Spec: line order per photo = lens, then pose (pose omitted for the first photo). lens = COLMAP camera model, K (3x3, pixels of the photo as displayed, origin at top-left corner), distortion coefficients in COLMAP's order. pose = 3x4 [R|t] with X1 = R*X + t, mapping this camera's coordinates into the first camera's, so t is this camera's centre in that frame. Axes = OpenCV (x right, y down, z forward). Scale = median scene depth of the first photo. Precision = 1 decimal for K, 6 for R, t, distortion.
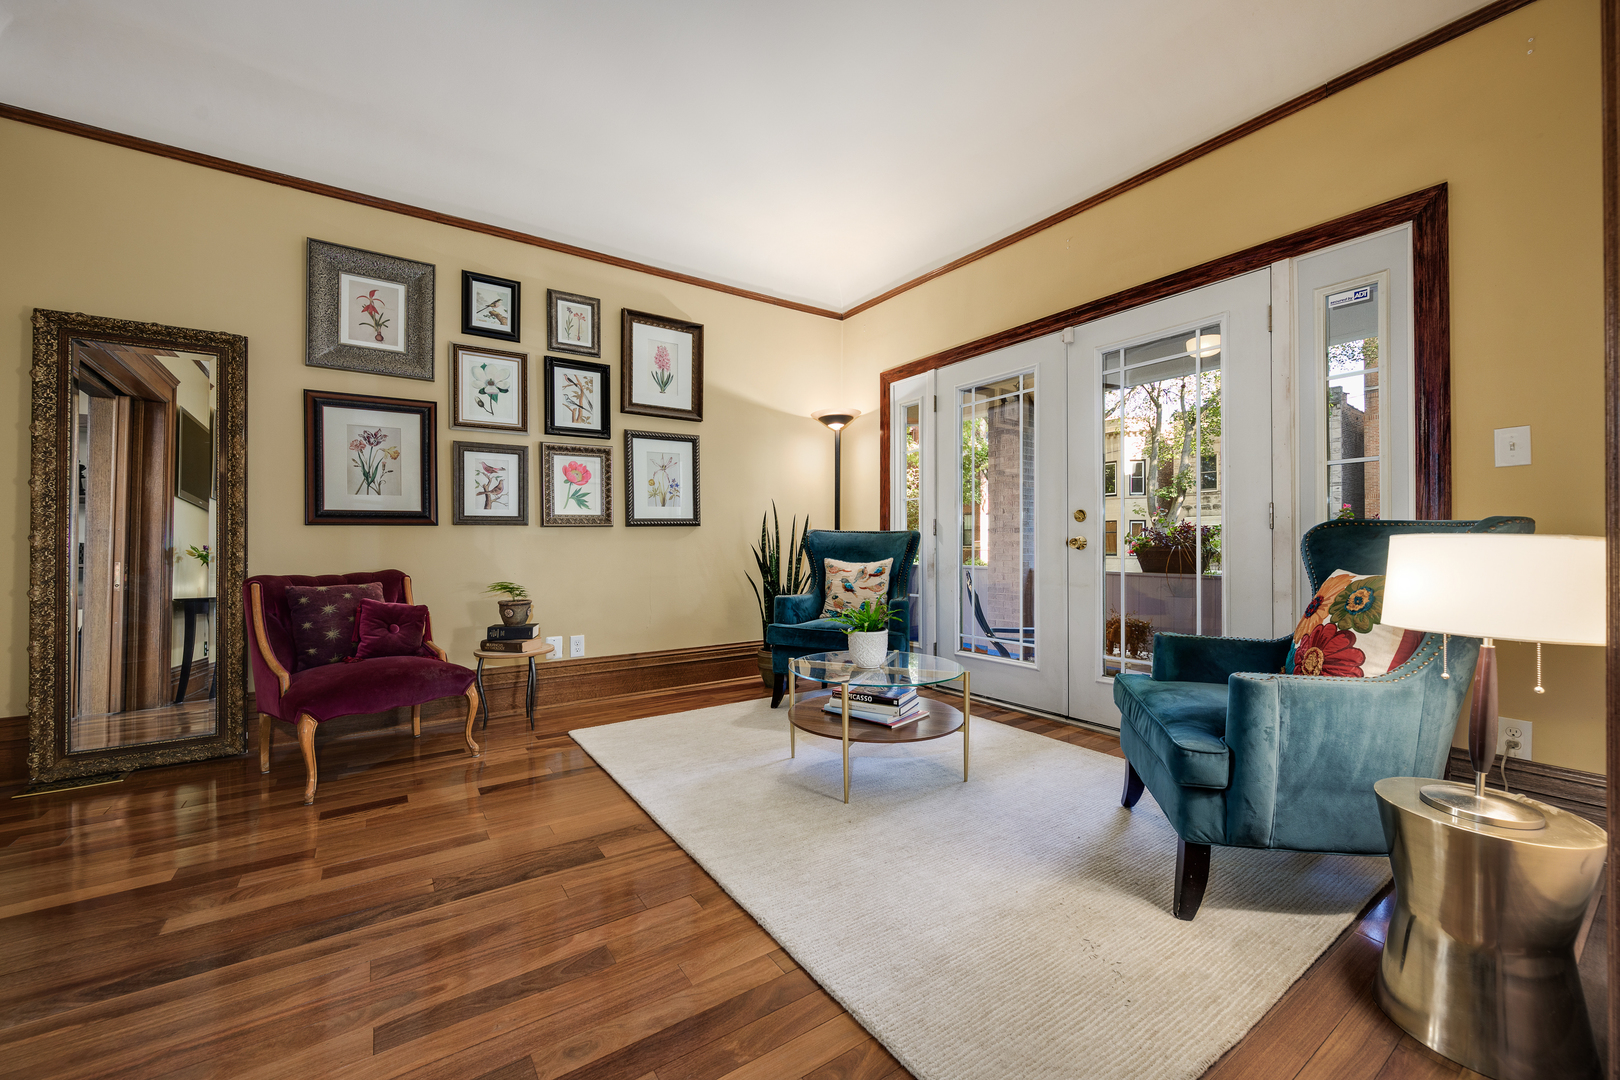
lens RADIAL K [[638.6, 0, 818.4], [0, 638.6, 539.2], [0, 0, 1]] dist [-0.005551, 0.000125]
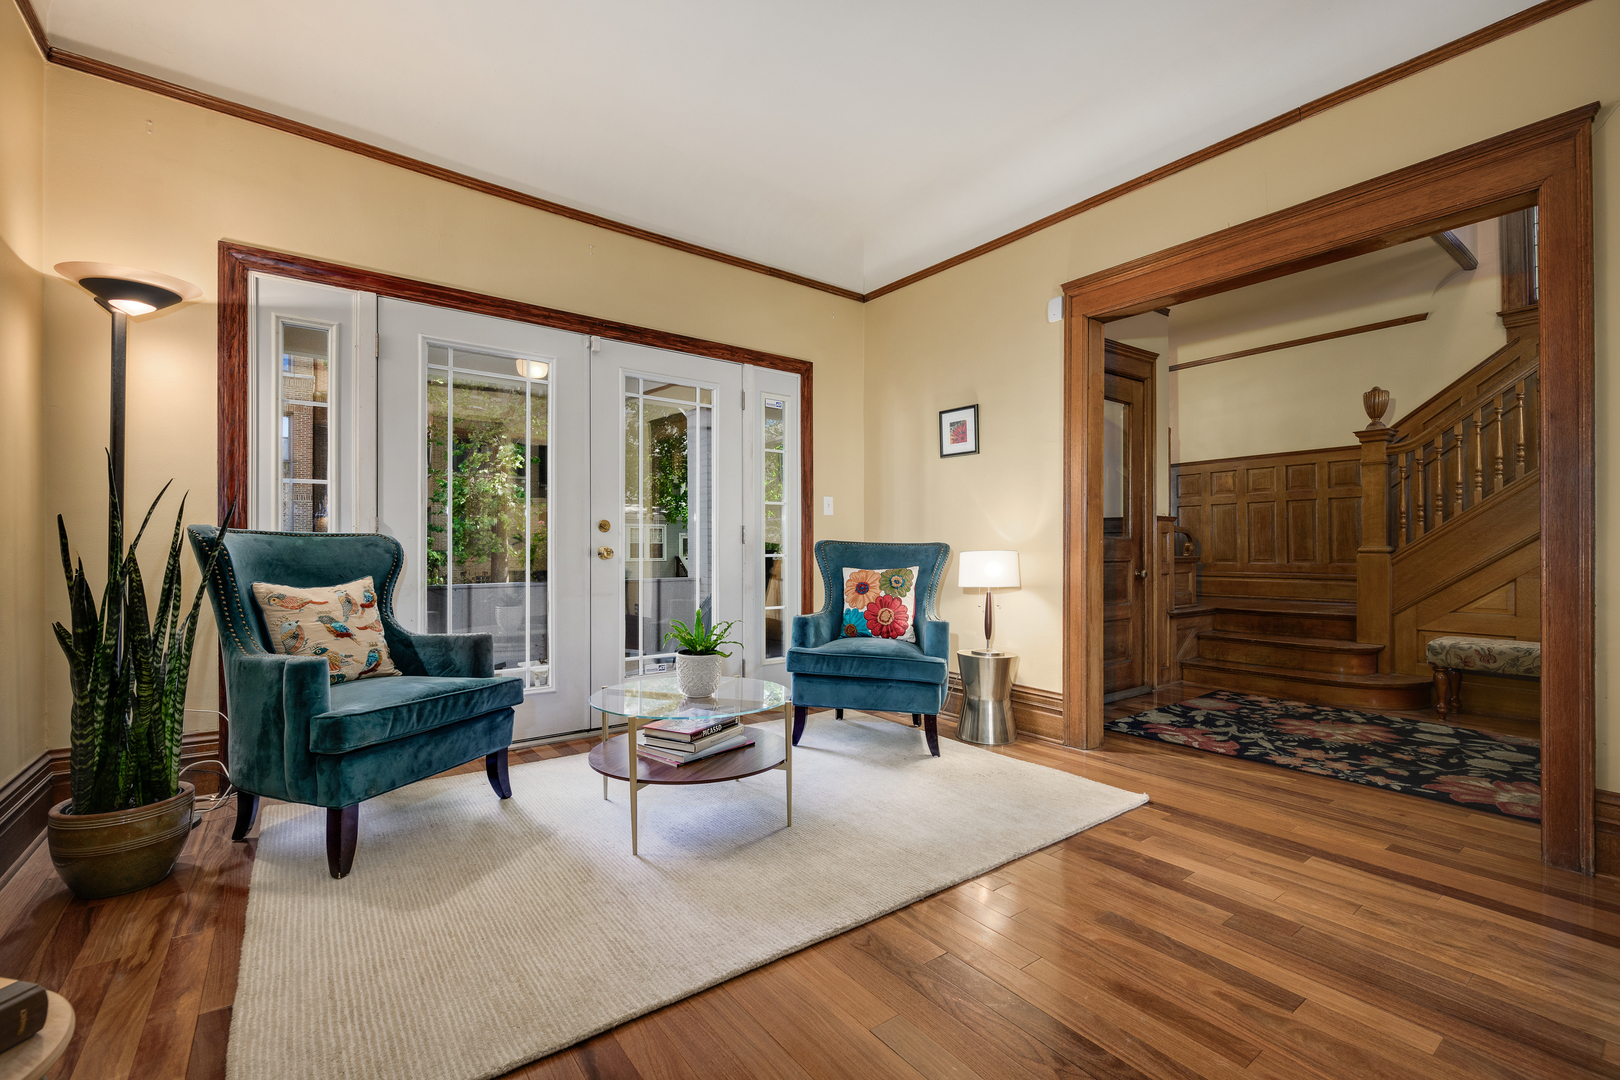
lens RADIAL K [[695.8, 0, 811.4], [0, 695.8, 545.9], [0, 0, 1]] dist [-0.001905, 0.000213]
pose [[-0.041417, 0.010765, 0.999084, -0.695493], [-0.006842, 0.999915, -0.011057, 0.004314], [-0.999119, -0.007294, -0.041340, 0.703955]]
